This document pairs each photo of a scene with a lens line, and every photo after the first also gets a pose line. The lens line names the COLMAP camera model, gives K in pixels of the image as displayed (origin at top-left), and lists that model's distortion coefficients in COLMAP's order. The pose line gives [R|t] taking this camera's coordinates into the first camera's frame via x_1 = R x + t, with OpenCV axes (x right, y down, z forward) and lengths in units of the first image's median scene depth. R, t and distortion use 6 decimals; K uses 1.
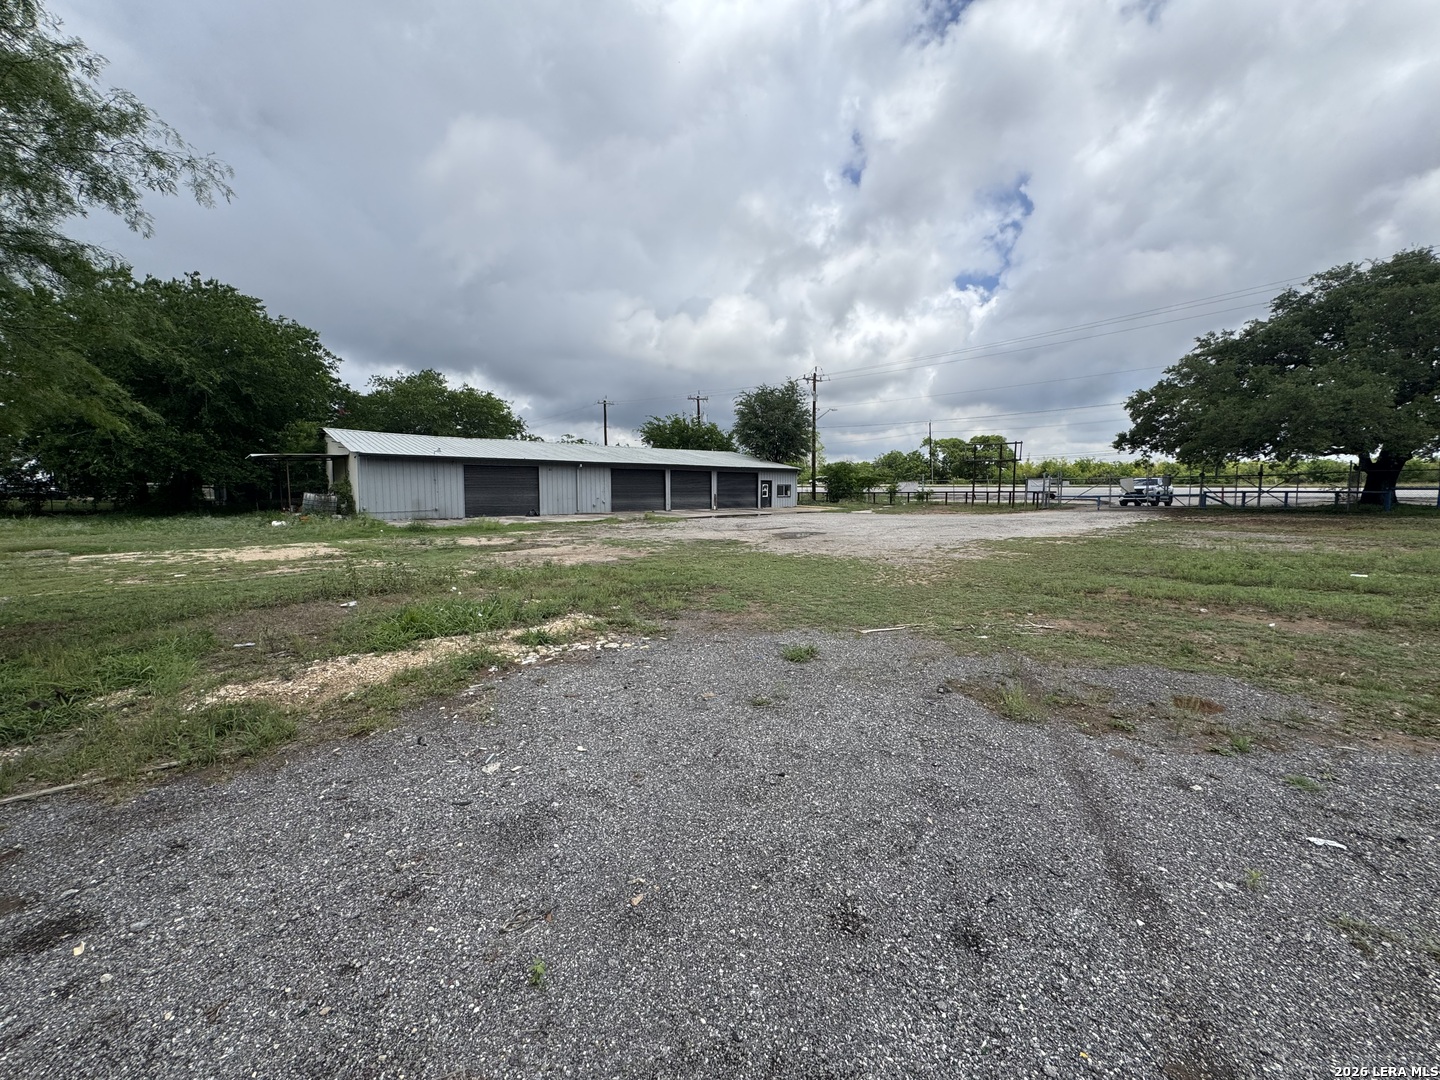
lens RADIAL K [[588.6, 0, 726.0], [0, 588.6, 544.1], [0, 0, 1]] dist [-0.000833, -0.000207]
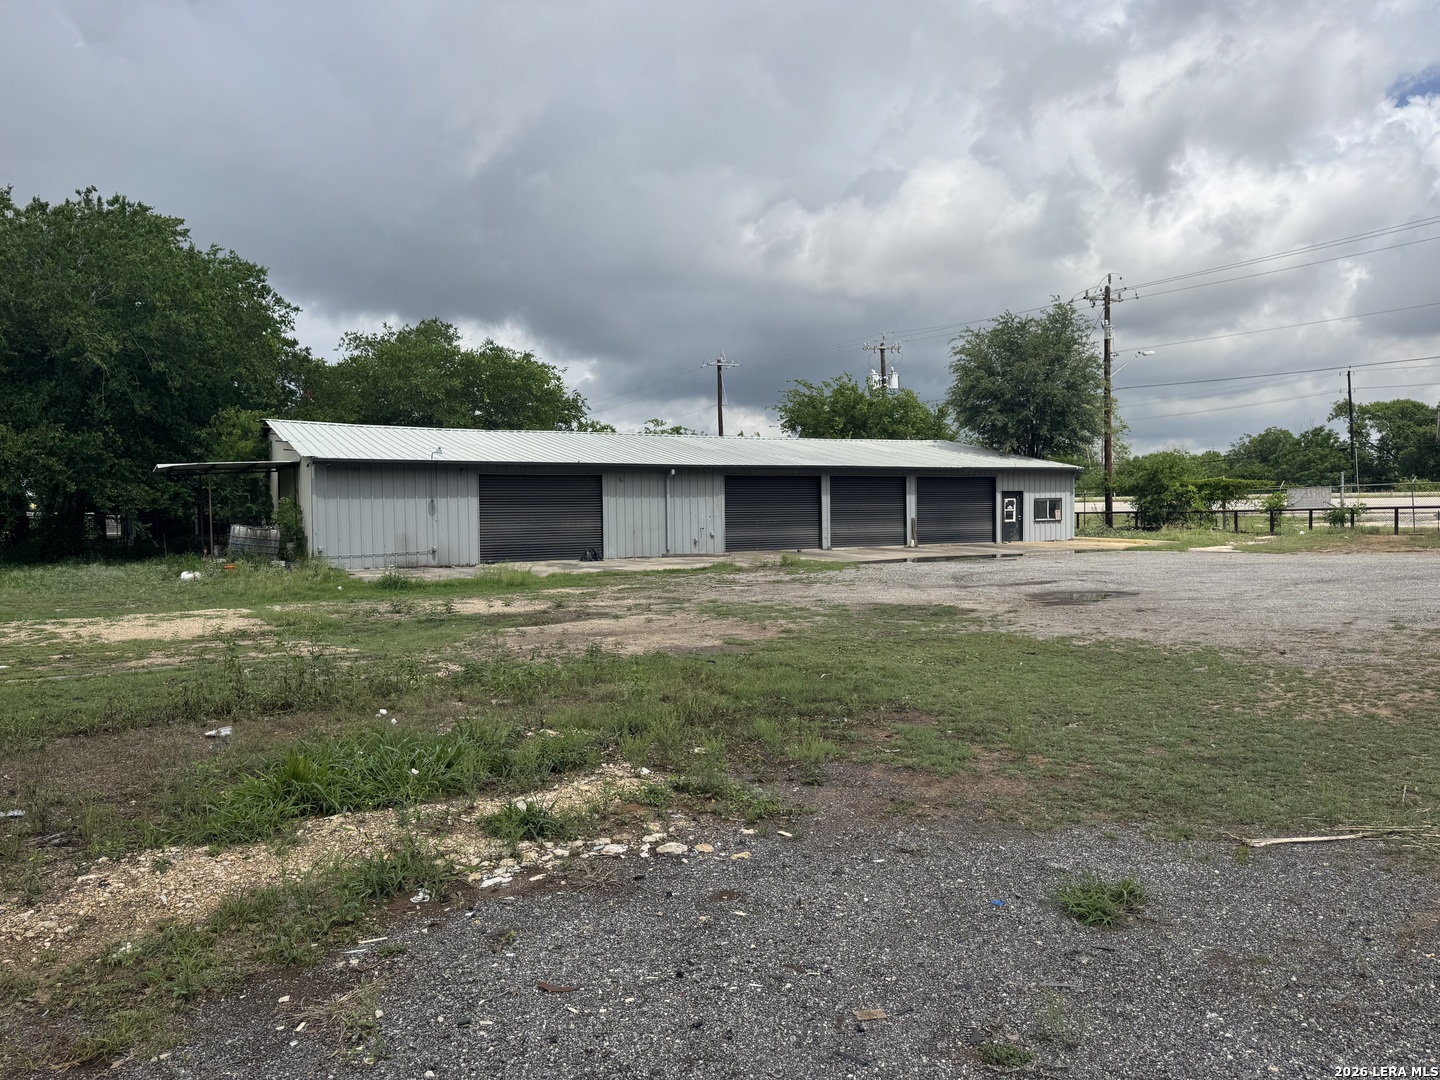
lens RADIAL K [[1049.7, 0, 711.6], [0, 1049.7, 532.8], [0, 0, 1]] dist [0.051483, -0.049742]
pose [[0.977905, -0.010375, -0.208793, 0.002224], [-0.004526, 0.997483, -0.070763, -0.002993], [0.209001, 0.070144, 0.975396, 0.027286]]
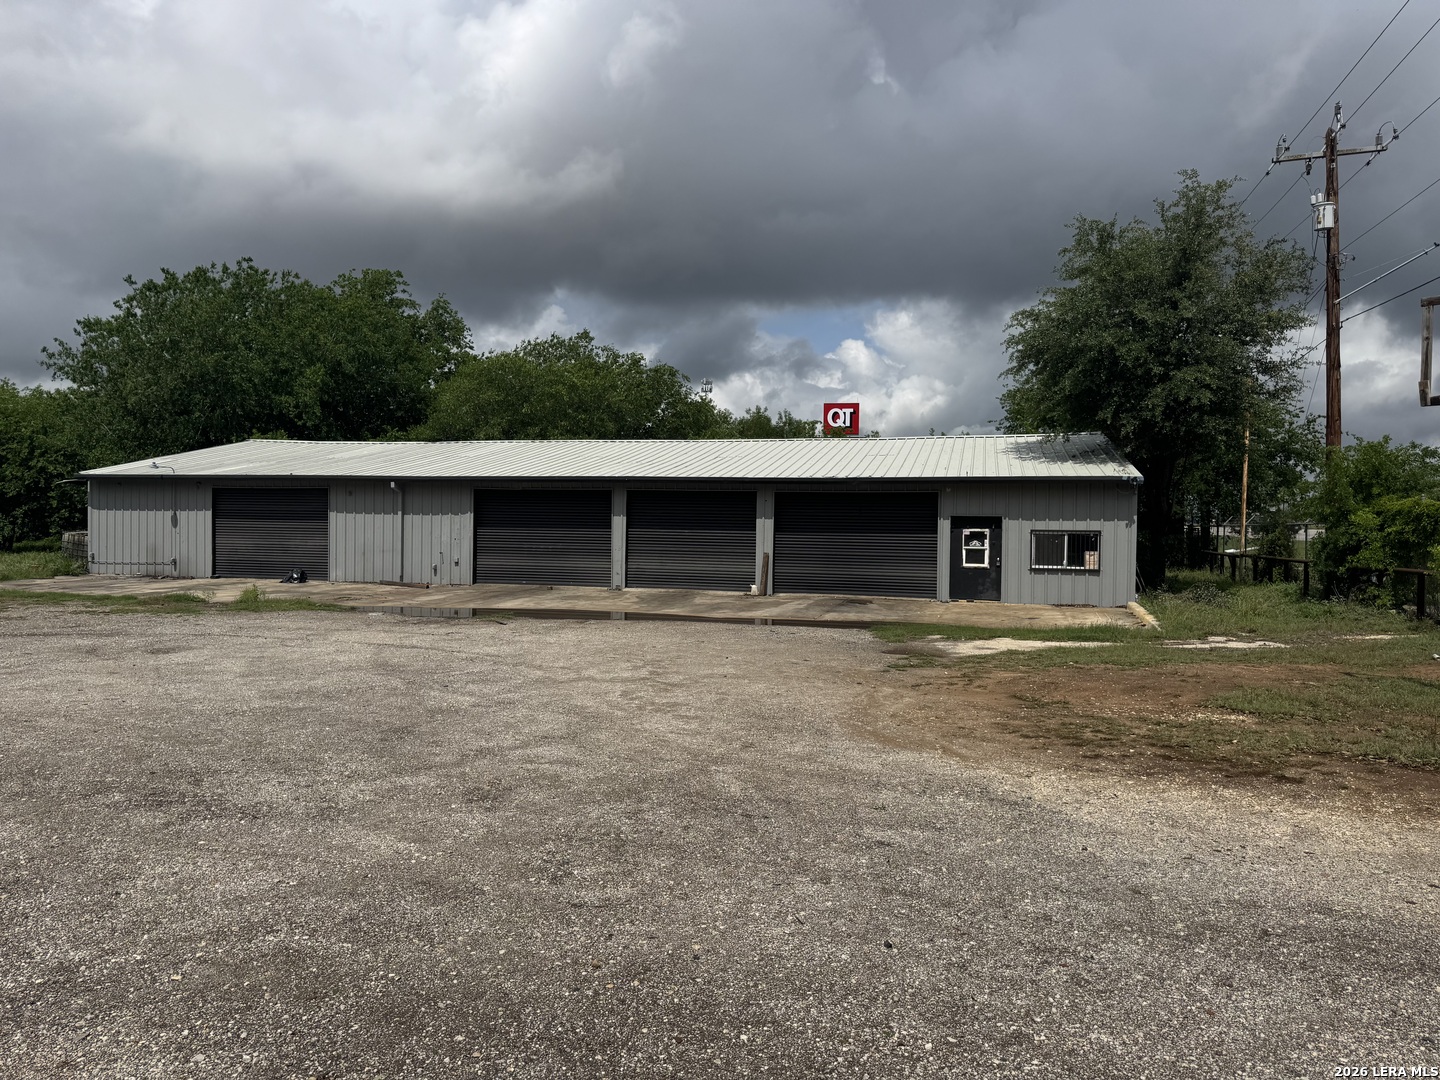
lens RADIAL K [[1049.7, 0, 709.5], [0, 1049.7, 527.2], [0, 0, 1]] dist [0.051483, -0.049742]
pose [[0.529125, 0.011400, -0.848468, 0.839348], [-0.093237, 0.994636, -0.044781, -0.110285], [0.843406, 0.102803, 0.527349, 1.006732]]
